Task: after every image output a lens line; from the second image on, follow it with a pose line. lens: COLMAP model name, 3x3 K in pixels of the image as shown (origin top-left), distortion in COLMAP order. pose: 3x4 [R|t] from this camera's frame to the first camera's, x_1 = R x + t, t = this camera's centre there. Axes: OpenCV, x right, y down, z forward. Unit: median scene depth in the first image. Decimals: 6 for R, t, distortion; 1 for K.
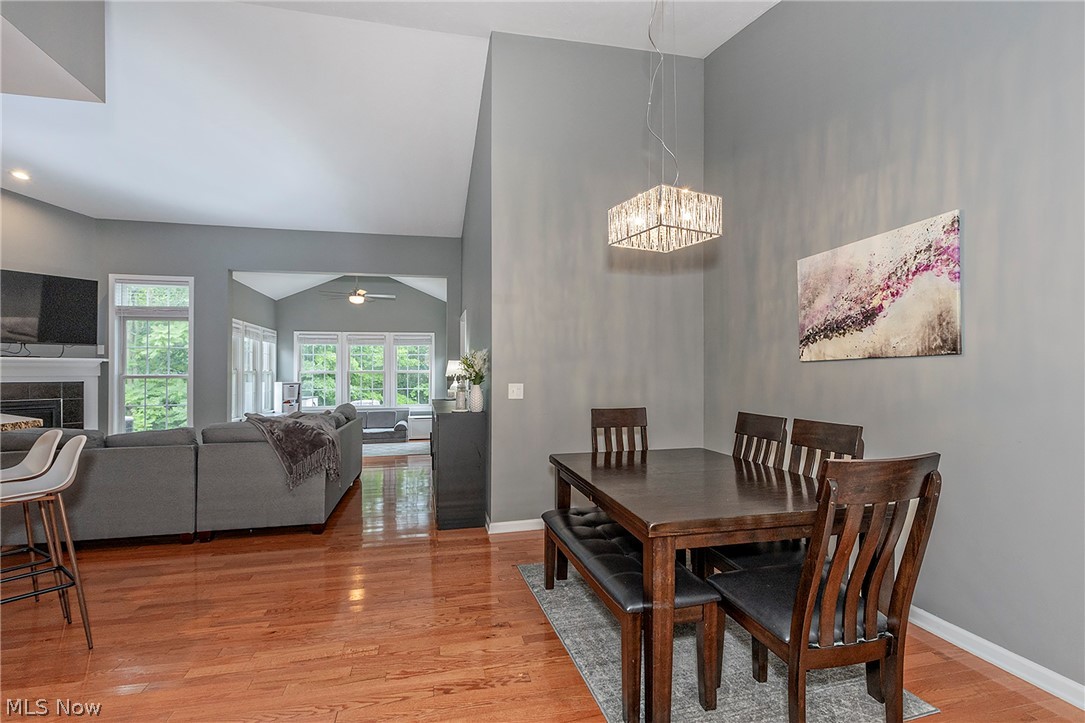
lens RADIAL K [[501.4, 0, 542.0], [0, 501.4, 380.8], [0, 0, 1]] dist [0.004566, 0.002074]
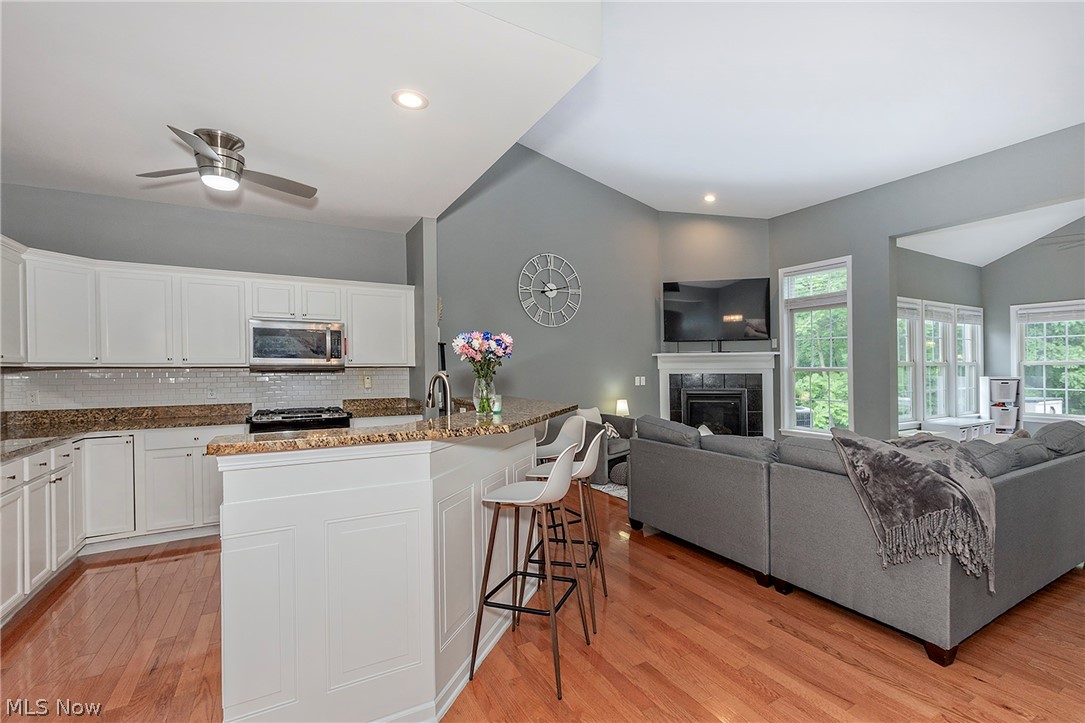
lens RADIAL K [[501.4, 0, 565.6], [0, 501.4, 366.5], [0, 0, 1]] dist [0.004566, 0.002074]
pose [[0.331832, 0.002717, -0.943335, -0.063096], [-0.009557, 0.999954, -0.000482, -0.016254], [0.943290, 0.009176, 0.331843, 0.438286]]
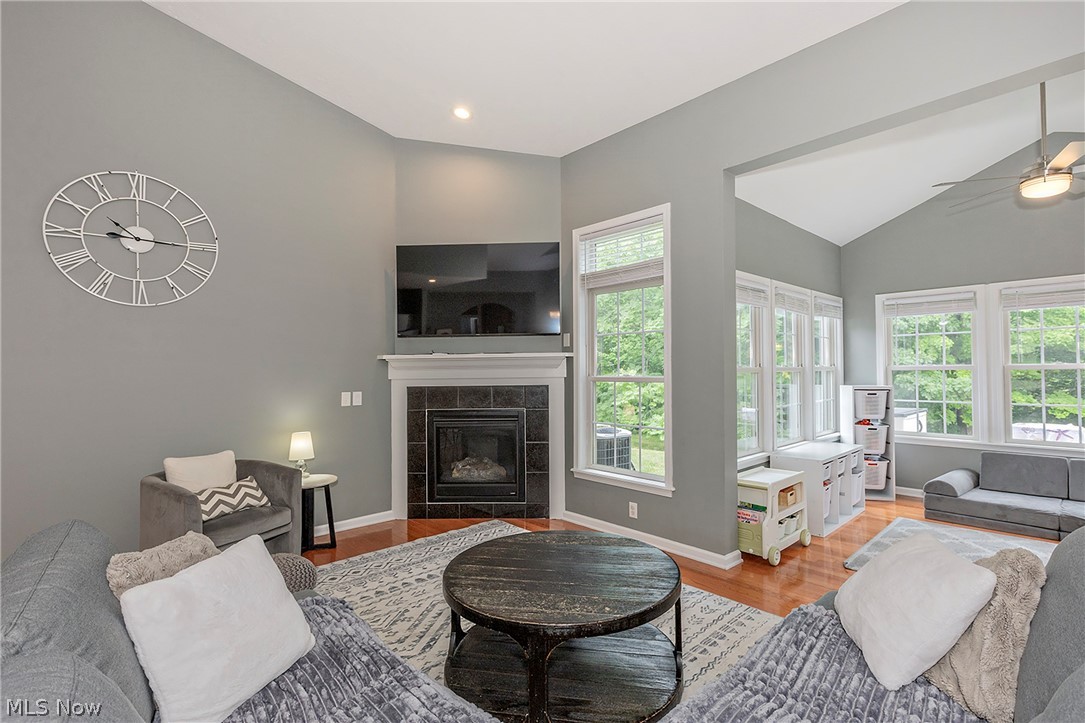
lens RADIAL K [[501.4, 0, 497.9], [0, 501.4, 357.3], [0, 0, 1]] dist [0.004566, 0.002074]
pose [[0.444591, -0.017633, -0.895560, -0.520173], [-0.006276, 0.999720, -0.022800, -0.037947], [0.895712, 0.015758, 0.444356, 1.074841]]
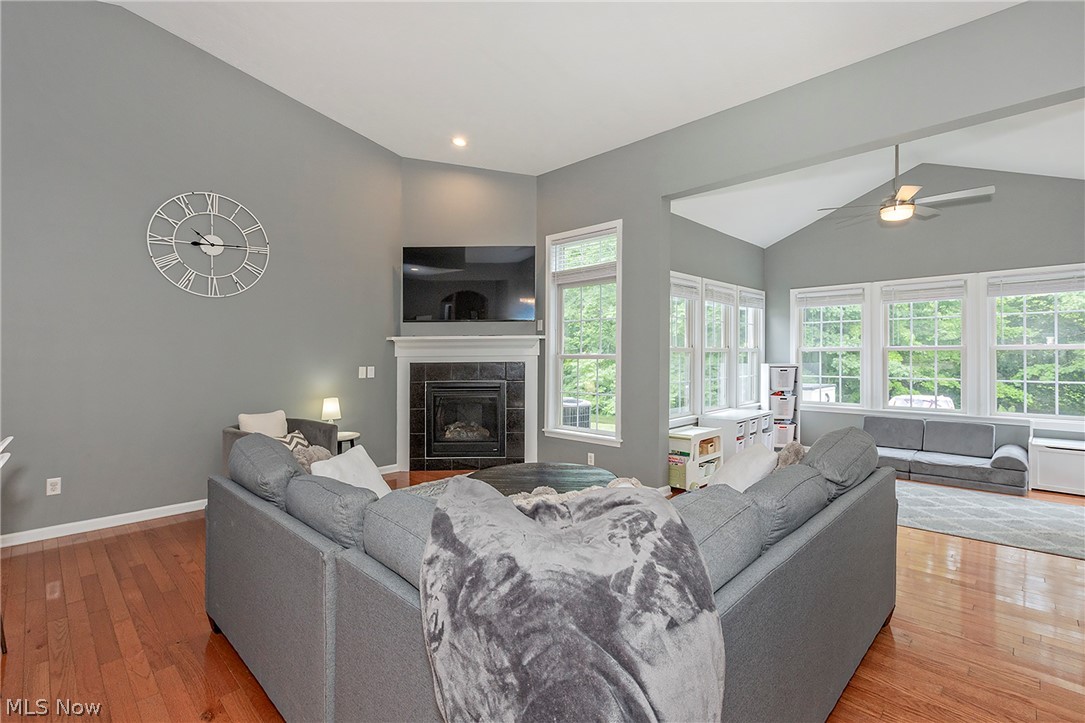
lens RADIAL K [[501.4, 0, 491.1], [0, 501.4, 363.7], [0, 0, 1]] dist [0.004566, 0.002074]
pose [[0.494891, 0.021546, -0.868688, -0.293340], [-0.008677, 0.999765, 0.019854, -0.022286], [0.868912, -0.002288, 0.494962, 0.888322]]
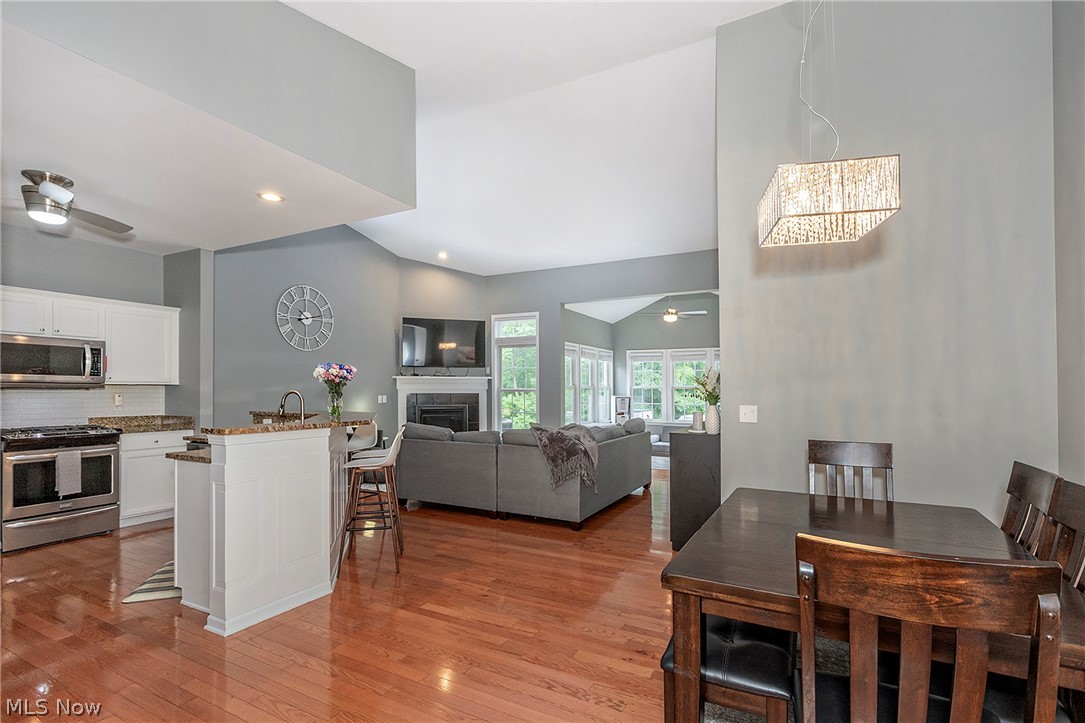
lens RADIAL K [[501.4, 0, 547.4], [0, 501.4, 396.6], [0, 0, 1]] dist [0.004566, 0.002074]
pose [[0.769886, 0.019671, -0.637878, 0.239078], [-0.017016, 0.999802, 0.010295, -0.012280], [0.637954, 0.002929, 0.770069, 0.074313]]
